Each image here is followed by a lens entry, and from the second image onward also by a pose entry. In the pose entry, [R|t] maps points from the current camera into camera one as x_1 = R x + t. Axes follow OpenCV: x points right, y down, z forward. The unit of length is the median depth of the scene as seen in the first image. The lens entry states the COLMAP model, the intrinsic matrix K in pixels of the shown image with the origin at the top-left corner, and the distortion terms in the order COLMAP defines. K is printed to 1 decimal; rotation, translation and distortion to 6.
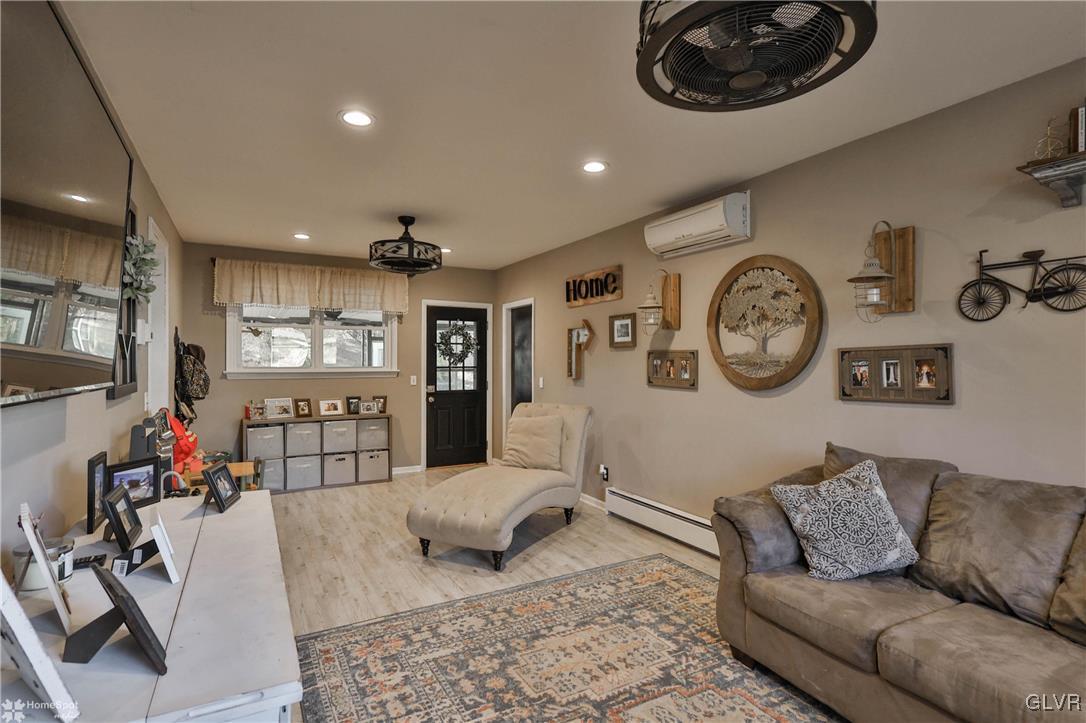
lens RADIAL K [[543.9, 0, 571.5], [0, 543.9, 353.2], [0, 0, 1]] dist [-0.002144, 0.002362]
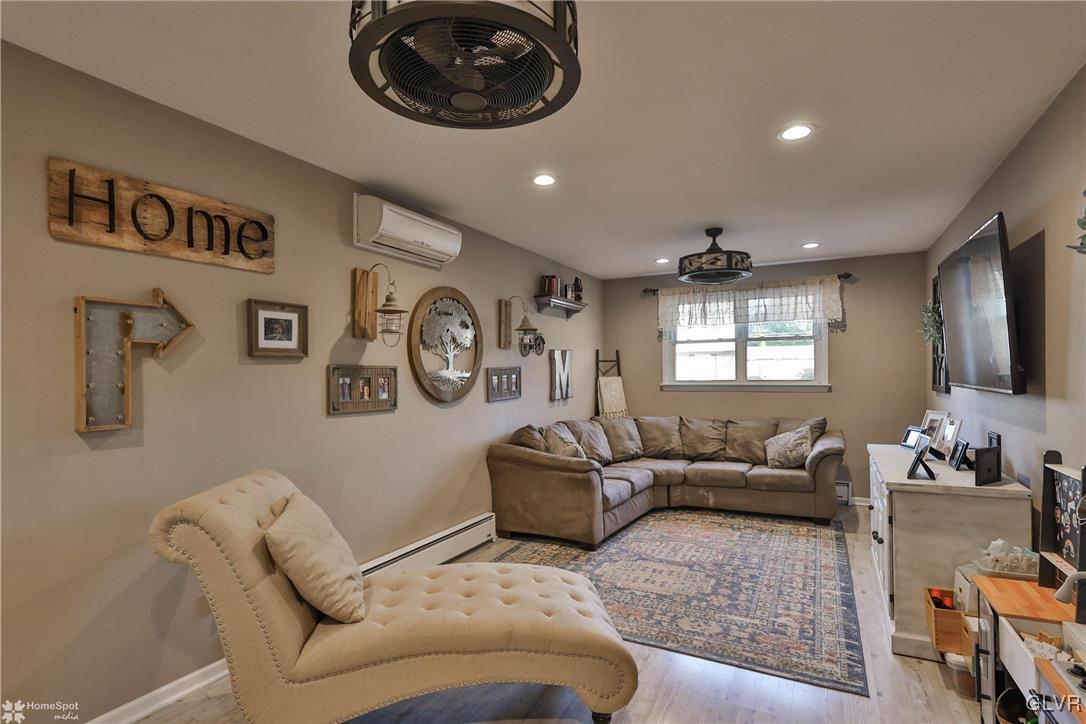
lens RADIAL K [[543.9, 0, 532.9], [0, 543.9, 370.7], [0, 0, 1]] dist [-0.002144, 0.002362]
pose [[-0.508312, 0.008578, 0.861130, -0.885818], [-0.001383, 0.999941, -0.010777, 0.014784], [-0.861172, -0.006669, -0.508270, 1.690880]]
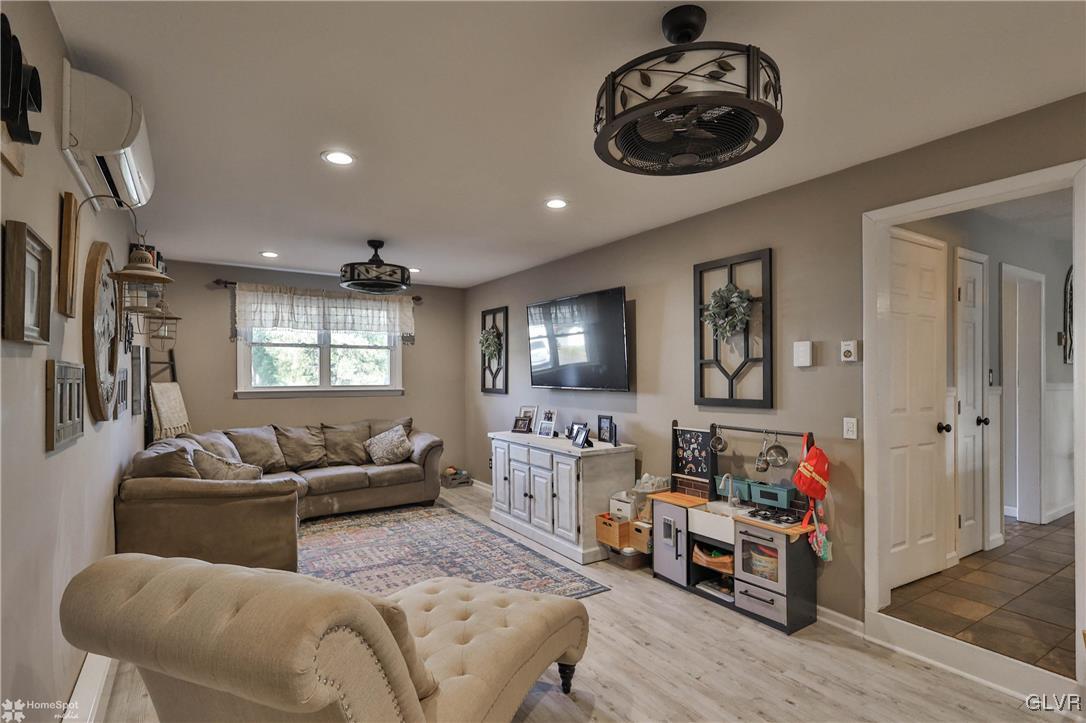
lens RADIAL K [[543.9, 0, 539.6], [0, 543.9, 368.4], [0, 0, 1]] dist [-0.002144, 0.002362]
pose [[-0.999869, 0.000872, -0.016167, -0.289244], [0.001309, 0.999633, -0.027056, 0.018111], [0.016137, -0.027074, -0.999503, 2.078646]]
